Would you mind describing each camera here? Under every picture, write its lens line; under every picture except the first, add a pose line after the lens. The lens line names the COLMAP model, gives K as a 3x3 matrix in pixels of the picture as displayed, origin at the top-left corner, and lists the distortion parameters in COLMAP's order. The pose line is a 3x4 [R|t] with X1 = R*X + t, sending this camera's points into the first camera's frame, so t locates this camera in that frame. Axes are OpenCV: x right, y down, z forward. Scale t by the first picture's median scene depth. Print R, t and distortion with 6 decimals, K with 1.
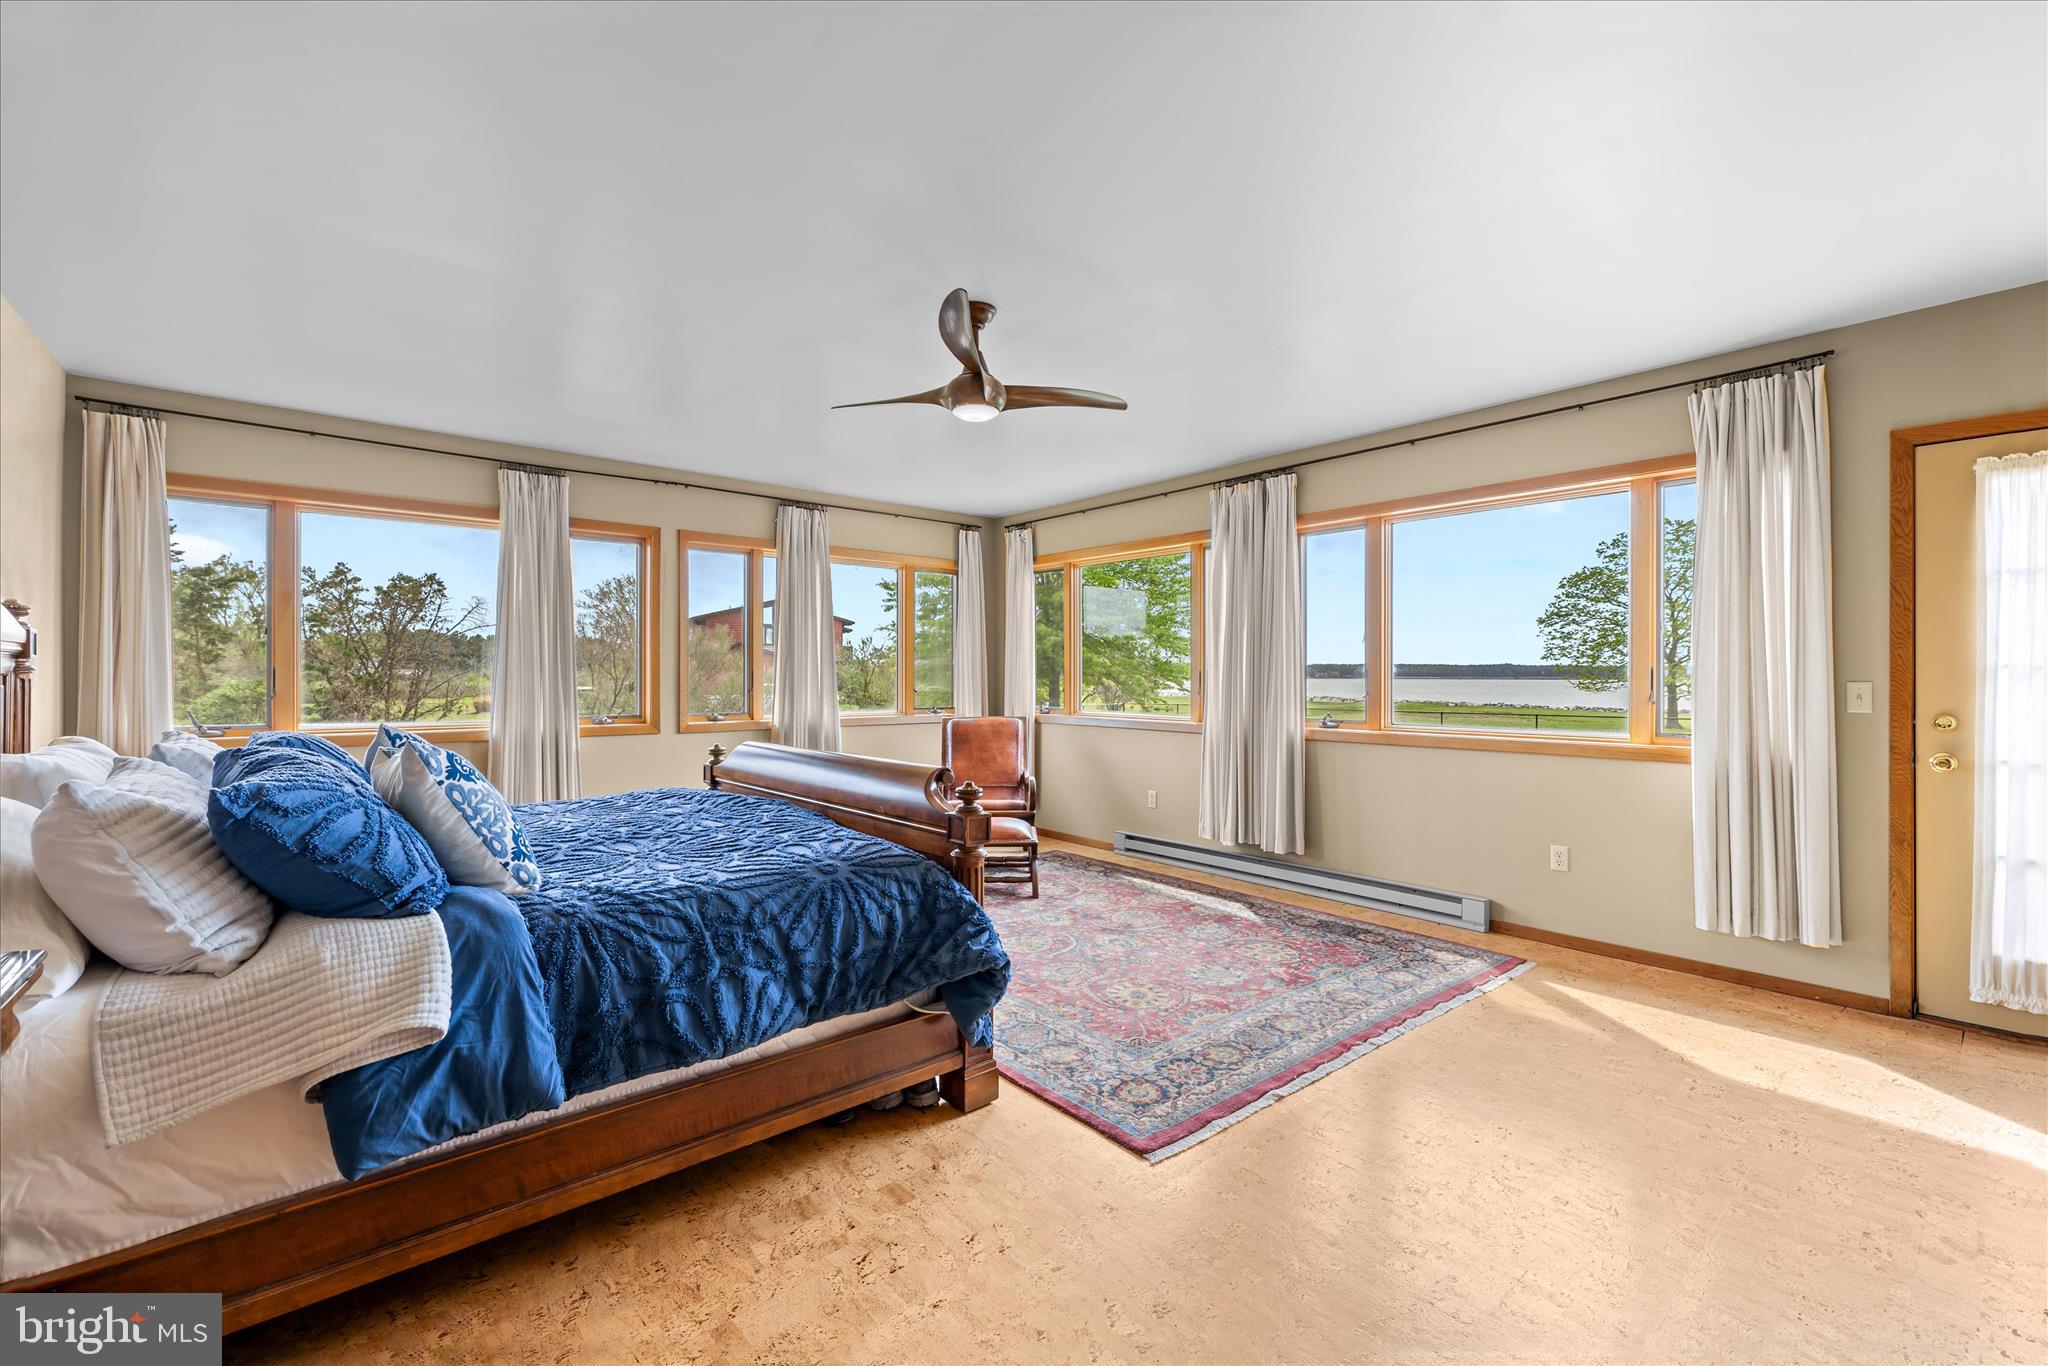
lens RADIAL K [[861.9, 0, 1021.7], [0, 861.9, 676.2], [0, 0, 1]] dist [-0.004042, 0.000545]
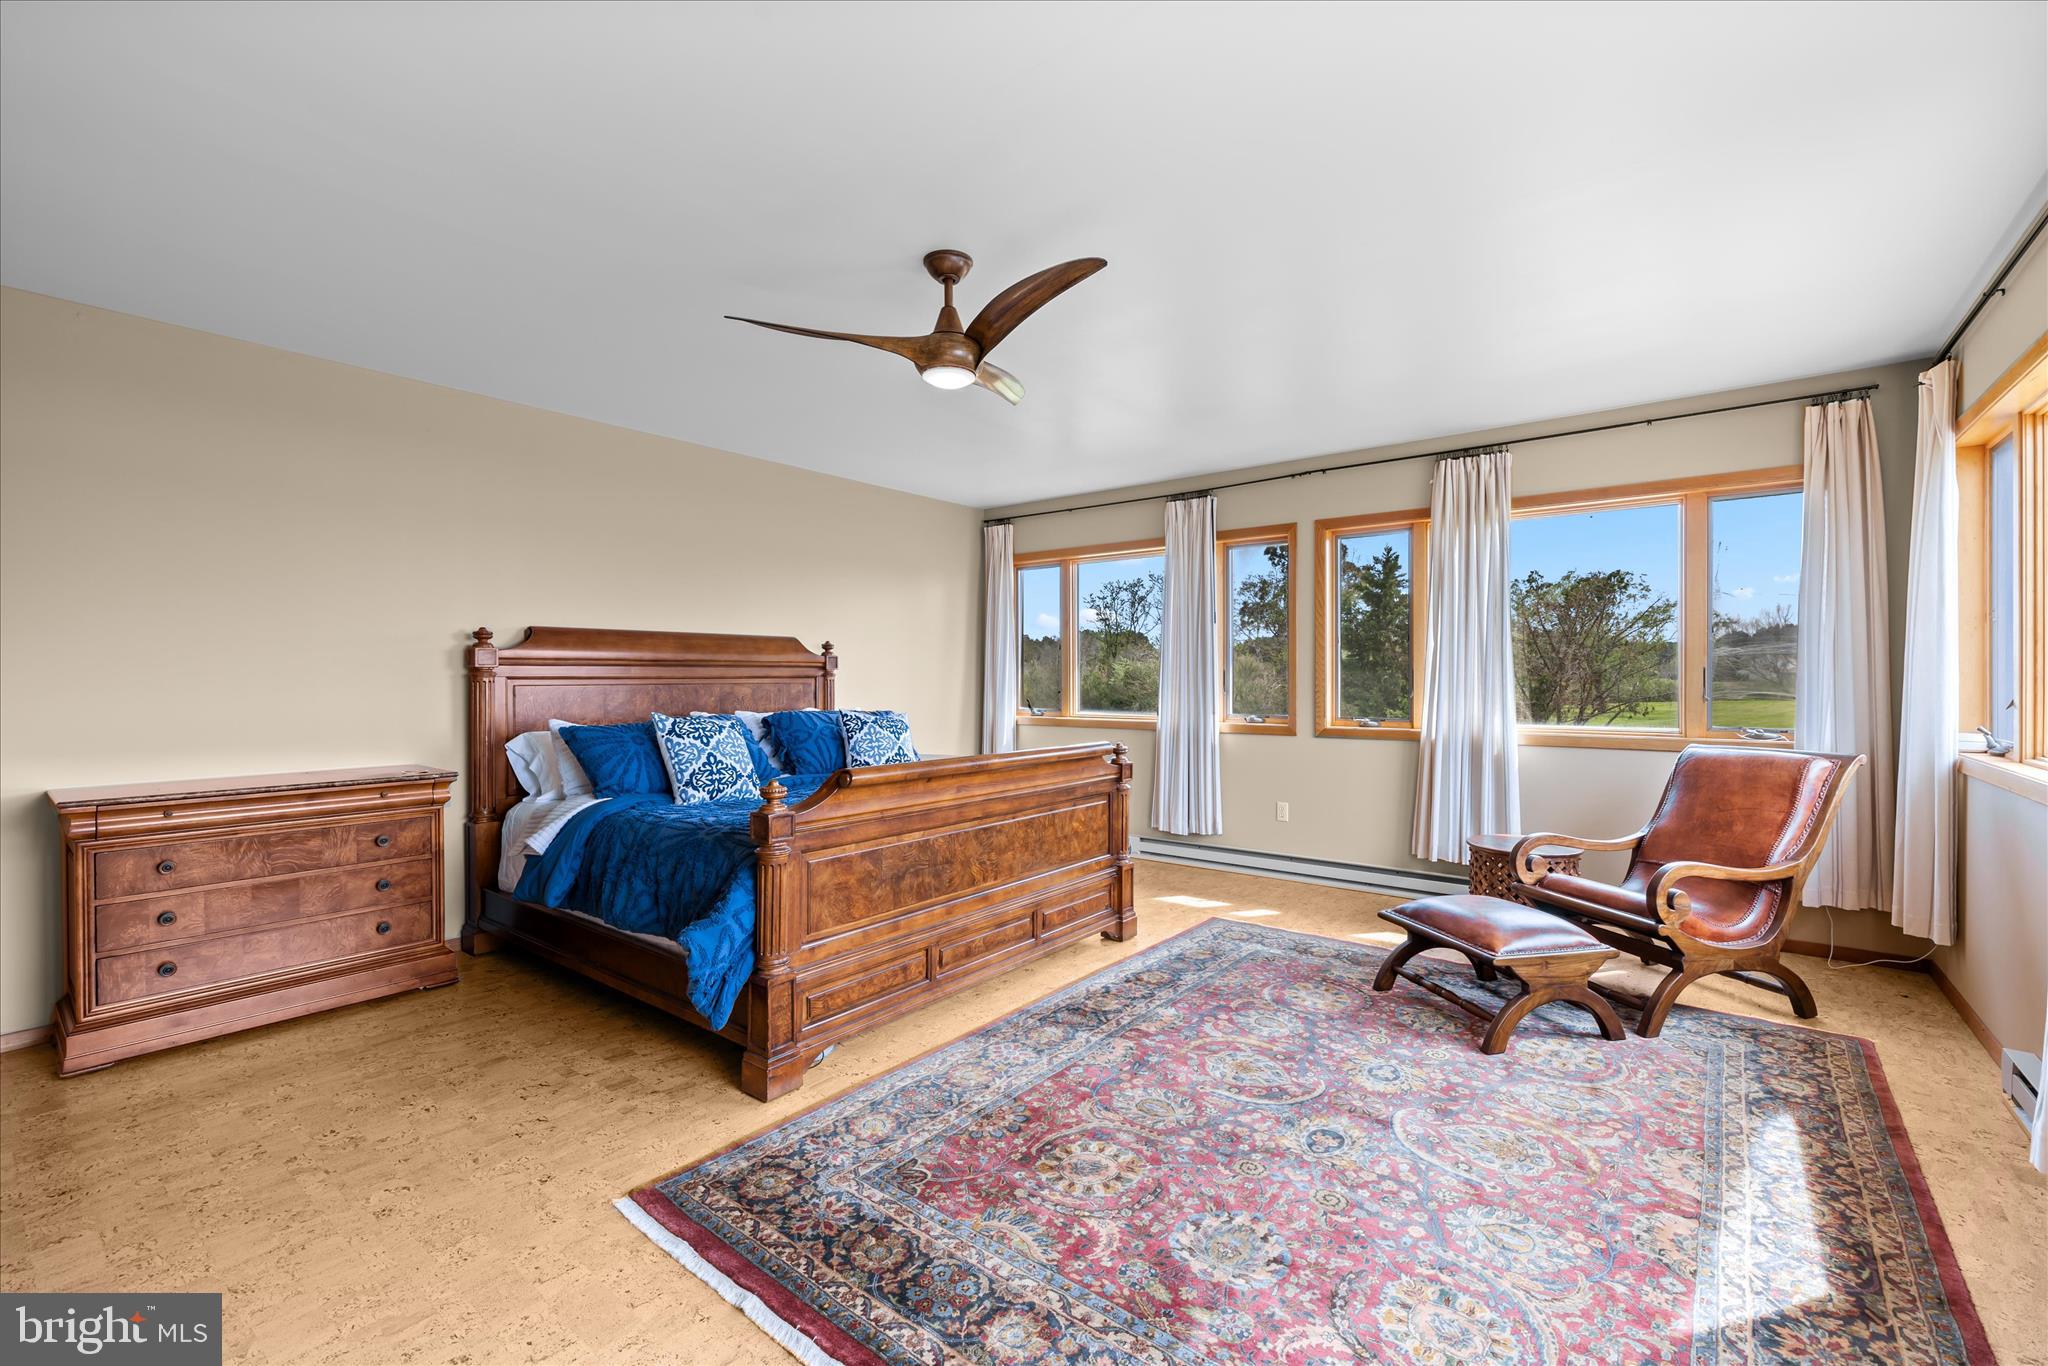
lens RADIAL K [[861.9, 0, 1019.9], [0, 861.9, 683.7], [0, 0, 1]] dist [-0.004042, 0.000545]
pose [[0.196134, 0.004491, -0.980567, 0.576096], [0.002901, 0.999982, 0.005160, 0.002083], [0.980573, -0.003857, 0.196117, 0.628042]]
